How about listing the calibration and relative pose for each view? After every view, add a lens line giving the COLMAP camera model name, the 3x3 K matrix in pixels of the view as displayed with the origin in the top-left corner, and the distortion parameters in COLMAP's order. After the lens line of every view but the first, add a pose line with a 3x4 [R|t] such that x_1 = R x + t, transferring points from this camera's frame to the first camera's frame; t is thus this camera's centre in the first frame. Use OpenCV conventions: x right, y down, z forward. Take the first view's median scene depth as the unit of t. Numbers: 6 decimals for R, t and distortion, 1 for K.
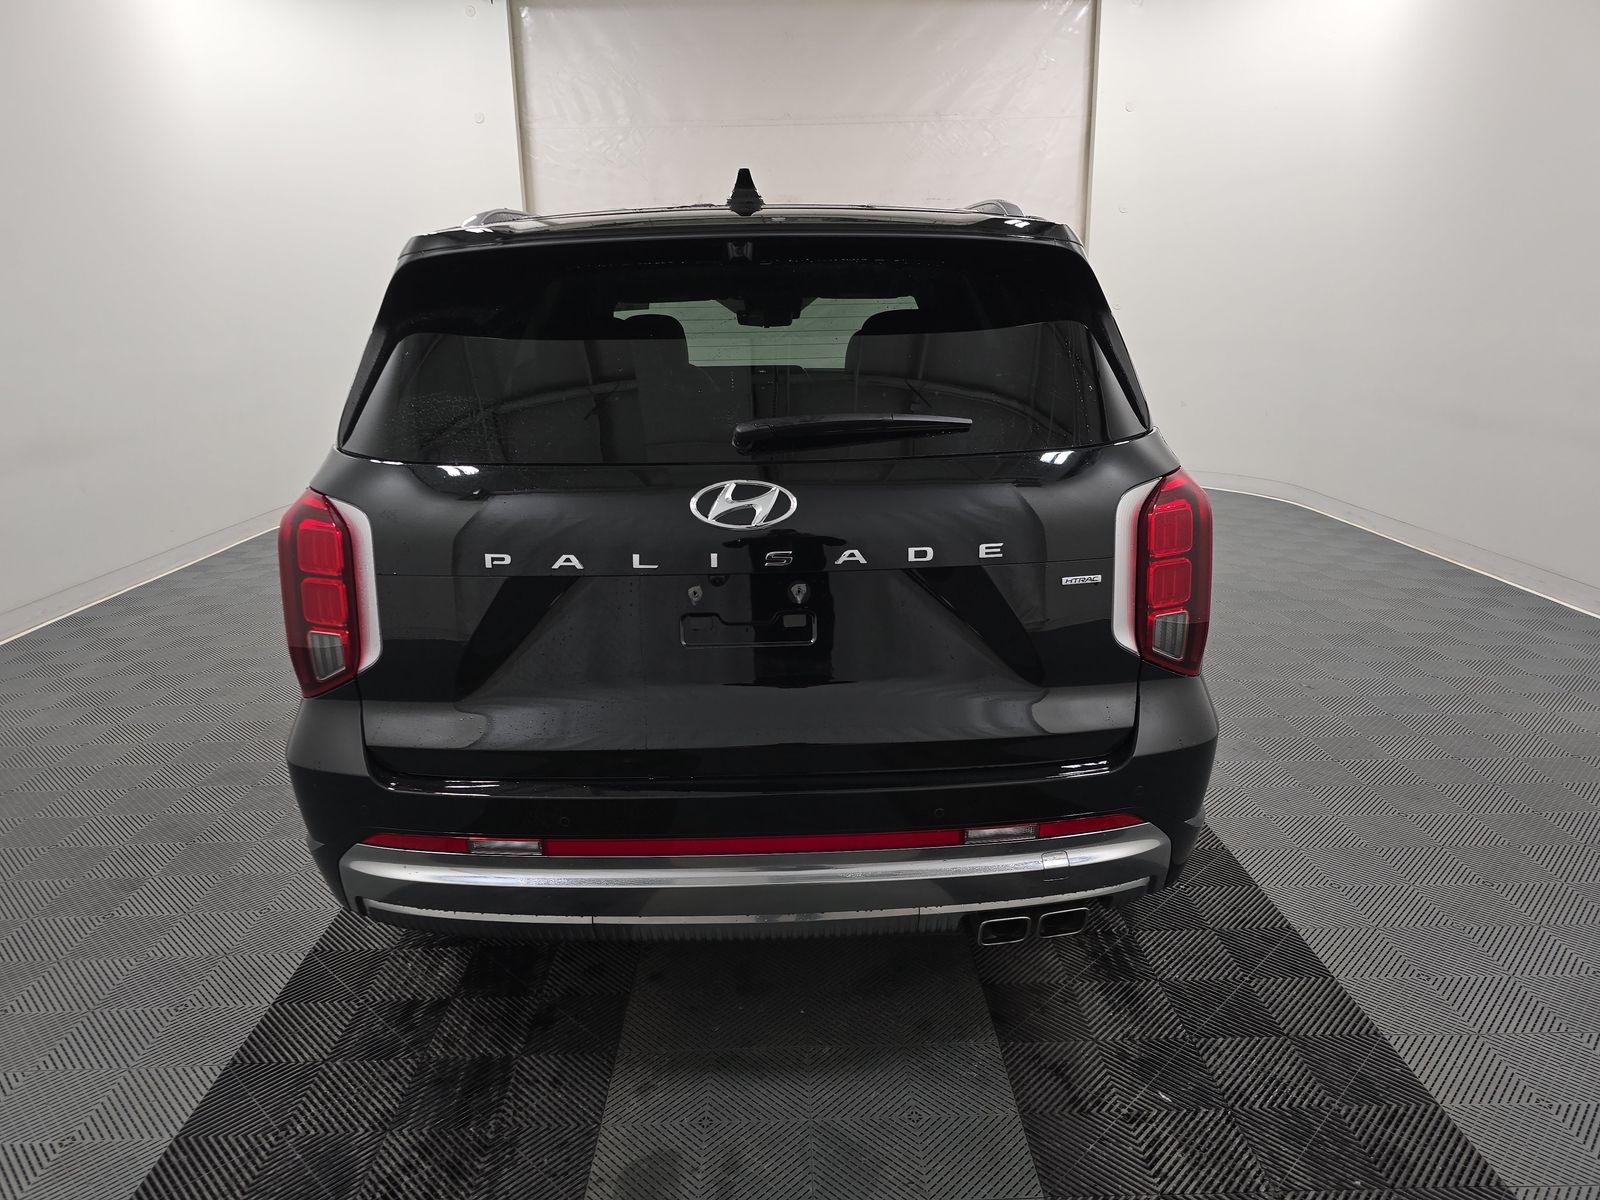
lens RADIAL K [[1060.1, 0, 809.7], [0, 1060.1, 598.8], [0, 0, 1]] dist [0.007103, 0.001805]
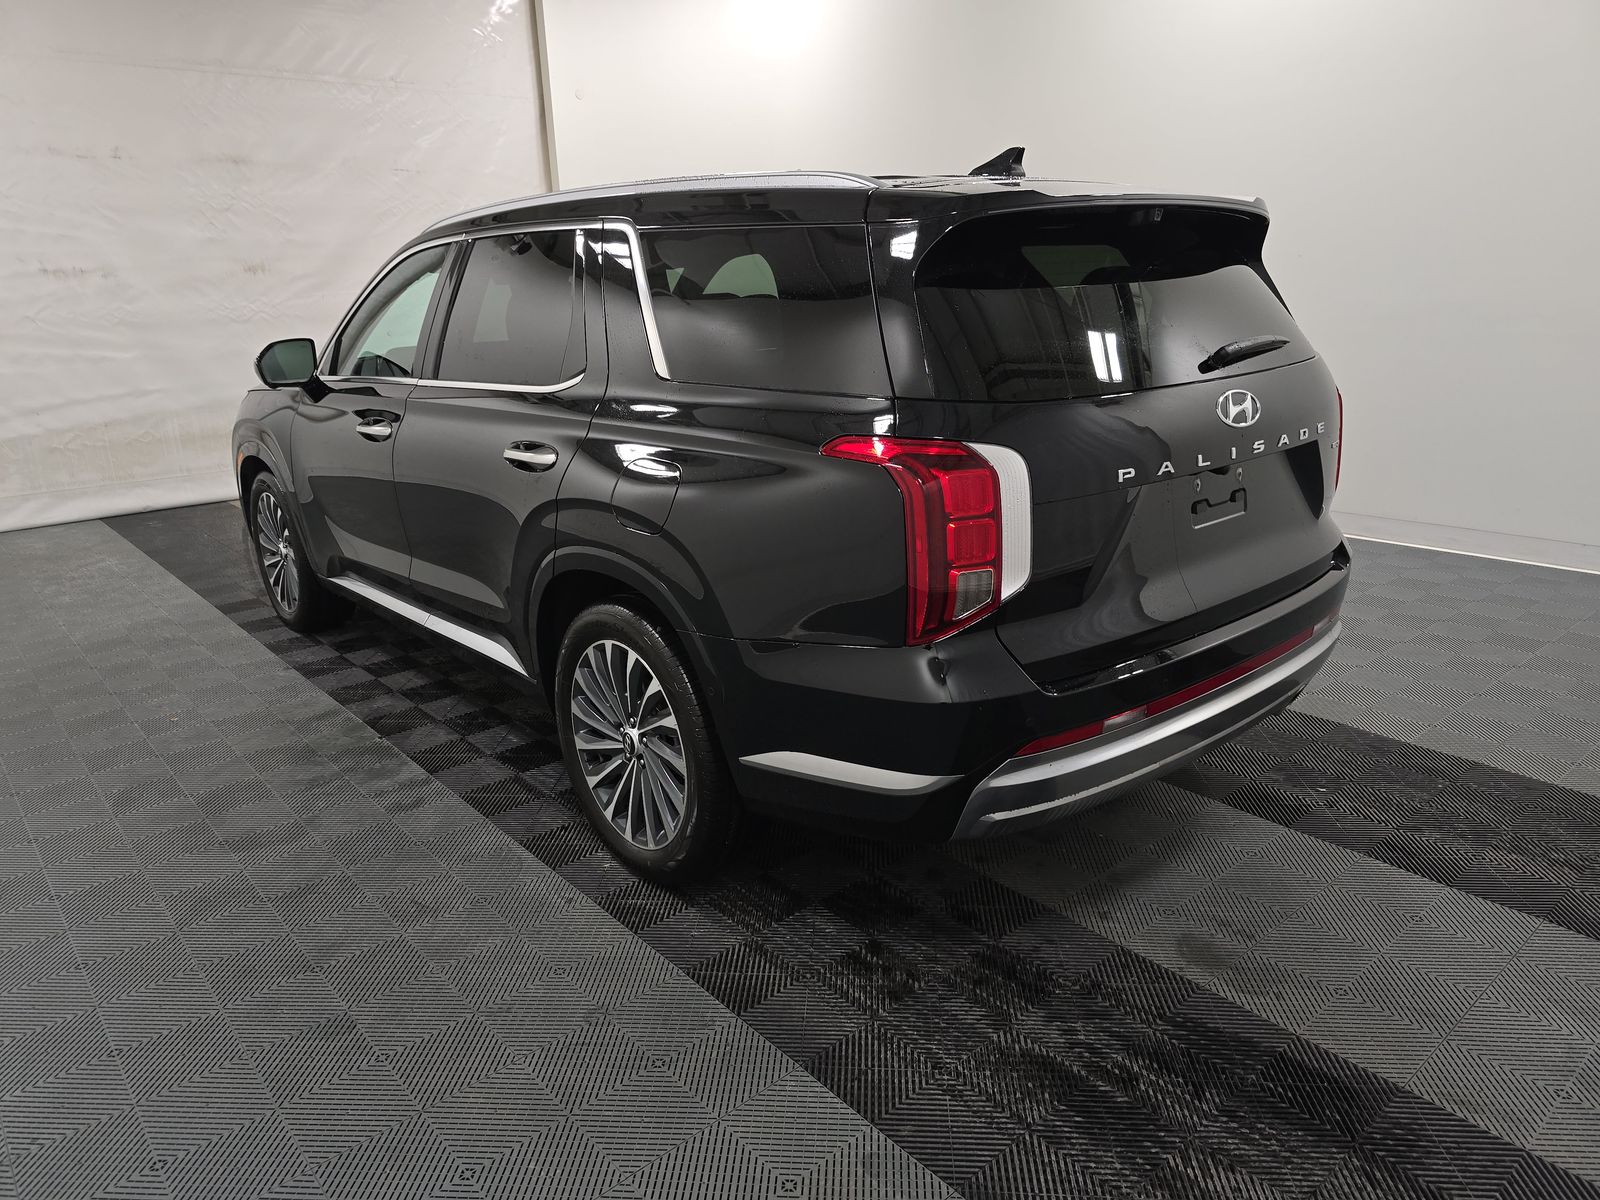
lens RADIAL K [[1073.8, 0, 801.2], [0, 1073.8, 581.2], [0, 0, 1]] dist [0.057375, -0.043848]
pose [[0.775319, -0.182586, 0.604601, -1.104968], [0.181774, 0.981304, 0.063248, -0.051033], [-0.604846, 0.060863, 0.794013, 0.212855]]
